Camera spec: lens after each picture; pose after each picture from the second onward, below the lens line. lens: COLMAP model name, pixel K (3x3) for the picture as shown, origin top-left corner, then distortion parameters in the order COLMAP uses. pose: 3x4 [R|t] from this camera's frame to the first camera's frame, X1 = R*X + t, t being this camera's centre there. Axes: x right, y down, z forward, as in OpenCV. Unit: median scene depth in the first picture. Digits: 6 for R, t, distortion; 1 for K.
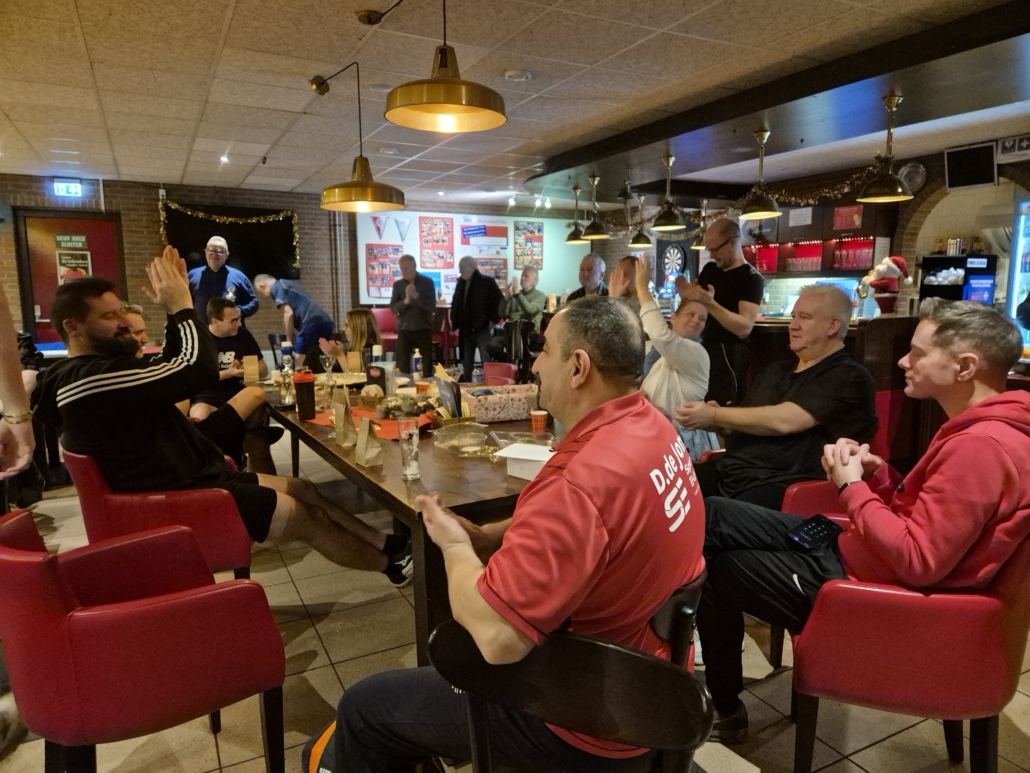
lens RADIAL K [[710.7, 0, 550.5], [0, 710.7, 393.6], [0, 0, 1]] dist [0.072751, -0.071044]
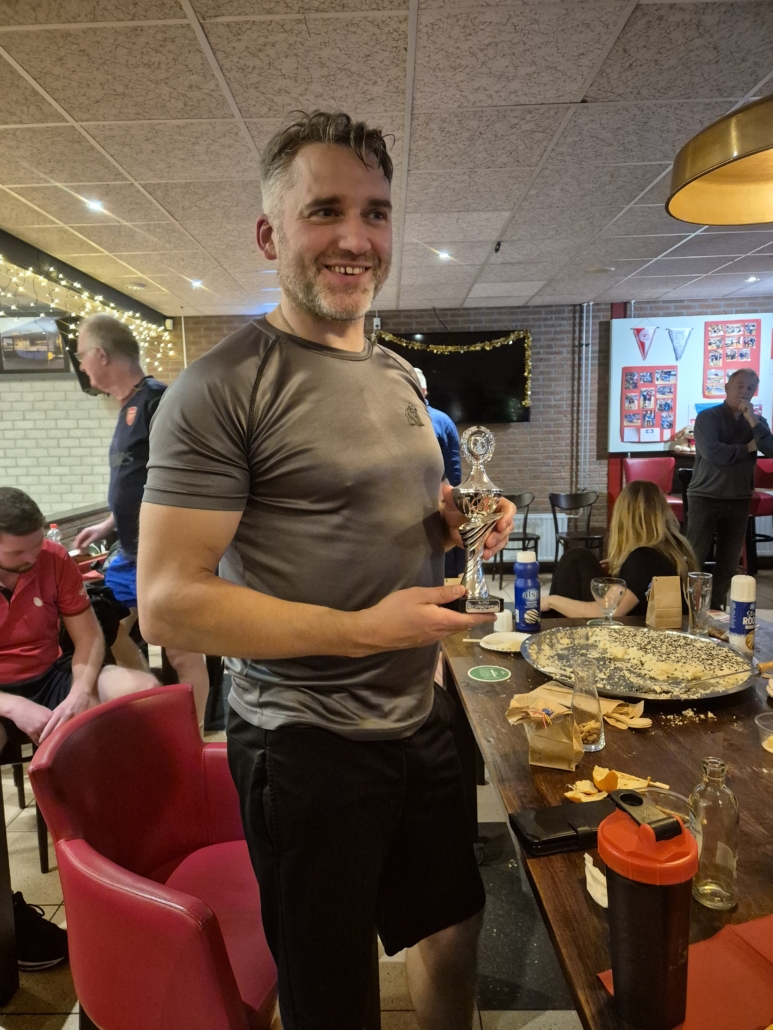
lens RADIAL K [[710.7, 0, 376.9], [0, 710.7, 511.5], [0, 0, 1]] dist [0.072751, -0.071044]
pose [[0.867192, 0.034171, -0.496800, -0.112624], [-0.048588, 0.998689, -0.016122, -0.044536], [0.495598, 0.038119, 0.867715, 0.272940]]
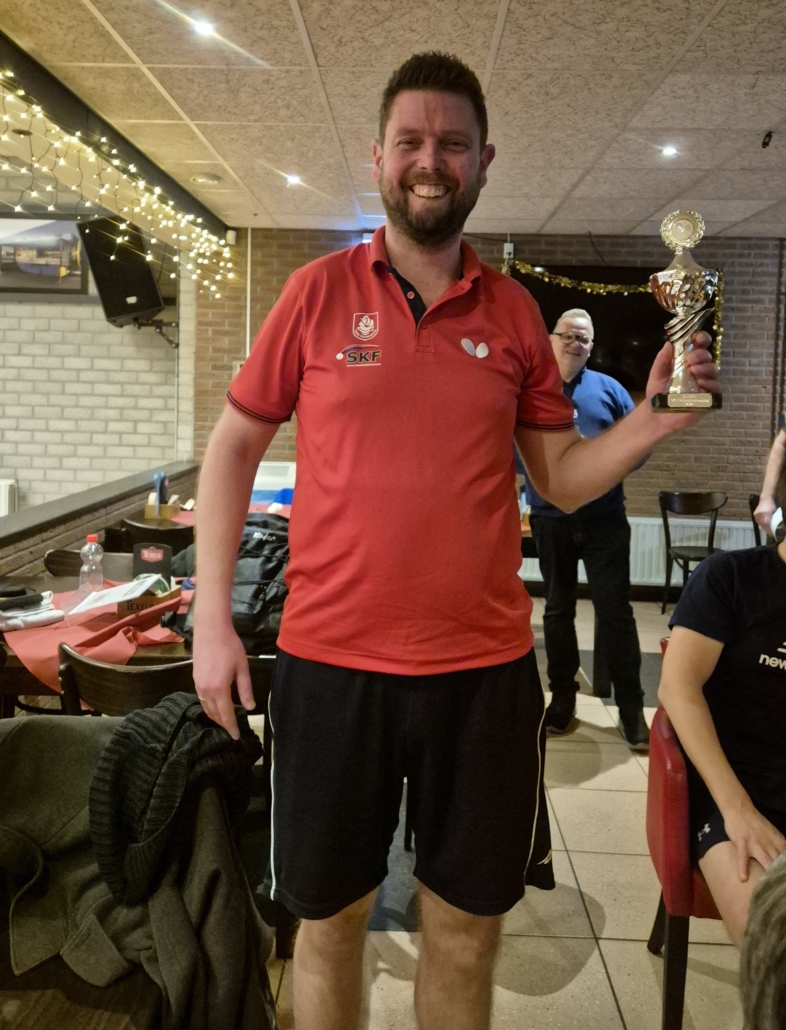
lens RADIAL K [[819.8, 0, 397.9], [0, 819.8, 407.9], [0, 0, 1]] dist [0.060354, -0.007304]
pose [[0.869510, 0.037737, -0.492472, -0.245841], [-0.098493, 0.990299, -0.098015, -0.060656], [0.483996, 0.133731, 0.864791, 0.336080]]
